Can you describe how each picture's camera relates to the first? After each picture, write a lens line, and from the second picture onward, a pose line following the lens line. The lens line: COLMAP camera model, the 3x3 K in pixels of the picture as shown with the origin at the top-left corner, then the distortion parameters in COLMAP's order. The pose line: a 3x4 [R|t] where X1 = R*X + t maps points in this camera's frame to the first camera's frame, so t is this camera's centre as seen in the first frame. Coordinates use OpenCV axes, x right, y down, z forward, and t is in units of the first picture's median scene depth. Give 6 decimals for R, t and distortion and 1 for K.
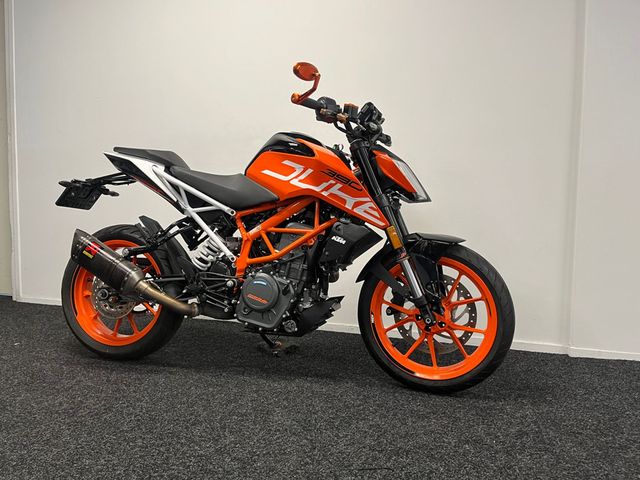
lens RADIAL K [[485.8, 0, 320.0], [0, 485.8, 240.0], [0, 0, 1]] dist [0.112846, -0.155122]
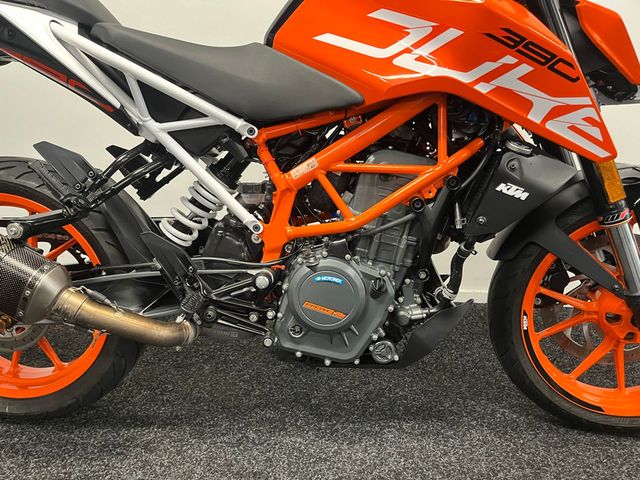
lens RADIAL K [[485.8, 0, 320.0], [0, 485.8, 240.0], [0, 0, 1]] dist [0.112846, -0.155122]
pose [[0.977565, -0.070179, 0.198599, -0.223986], [0.023927, 0.973758, 0.226325, -0.061967], [-0.209271, -0.216495, 0.953591, 0.534435]]
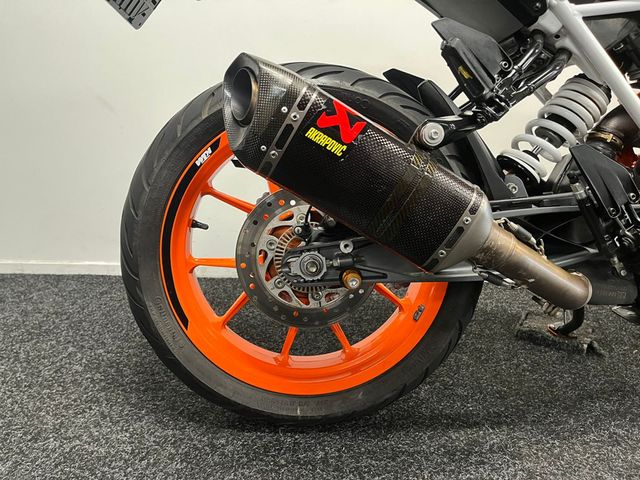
lens RADIAL K [[485.8, 0, 320.0], [0, 485.8, 240.0], [0, 0, 1]] dist [0.112846, -0.155122]
pose [[0.952350, -0.069508, 0.296981, -0.572414], [0.015818, 0.983632, 0.179494, 0.034302], [-0.304597, -0.166244, 0.937861, 0.743844]]
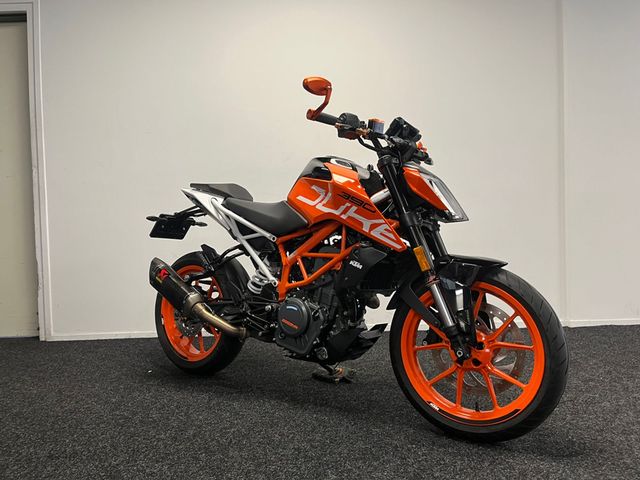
lens RADIAL K [[485.8, 0, 320.0], [0, 485.8, 240.0], [0, 0, 1]] dist [0.112846, -0.155122]
pose [[0.929924, -0.031349, -0.366412, 0.300871], [0.018079, 0.999052, -0.039594, -0.011343], [0.367306, 0.030195, 0.929610, 0.080590]]
